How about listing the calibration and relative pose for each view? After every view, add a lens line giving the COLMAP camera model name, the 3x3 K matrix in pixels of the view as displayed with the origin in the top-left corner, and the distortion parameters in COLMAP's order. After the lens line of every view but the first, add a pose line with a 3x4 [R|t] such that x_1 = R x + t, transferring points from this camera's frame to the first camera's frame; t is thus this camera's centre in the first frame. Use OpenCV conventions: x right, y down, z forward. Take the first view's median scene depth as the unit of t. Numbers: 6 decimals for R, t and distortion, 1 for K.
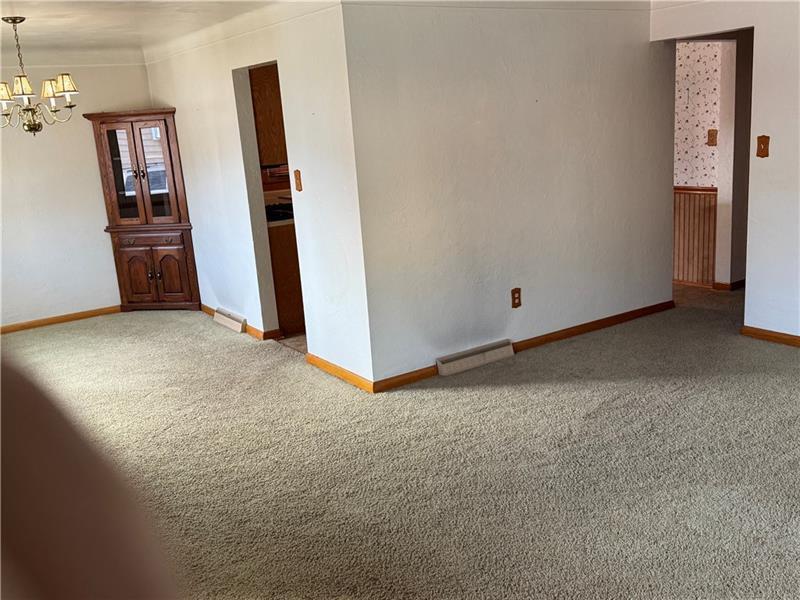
lens RADIAL K [[774.7, 0, 398.1], [0, 774.7, 310.5], [0, 0, 1]] dist [0.137968, -0.239920]
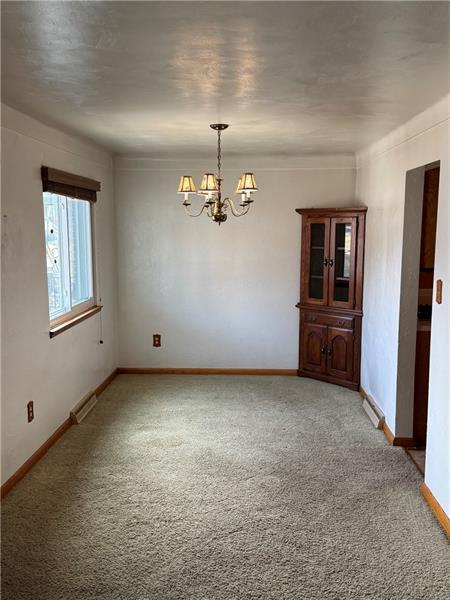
lens RADIAL K [[581.0, 0, 222.6], [0, 581.0, 308.5], [0, 0, 1]] dist [0.137968, -0.239920]
pose [[0.806924, 0.152003, -0.570762, 0.041547], [-0.196459, 0.980371, -0.016658, -0.065674], [0.557026, 0.125573, 0.820947, 0.234162]]
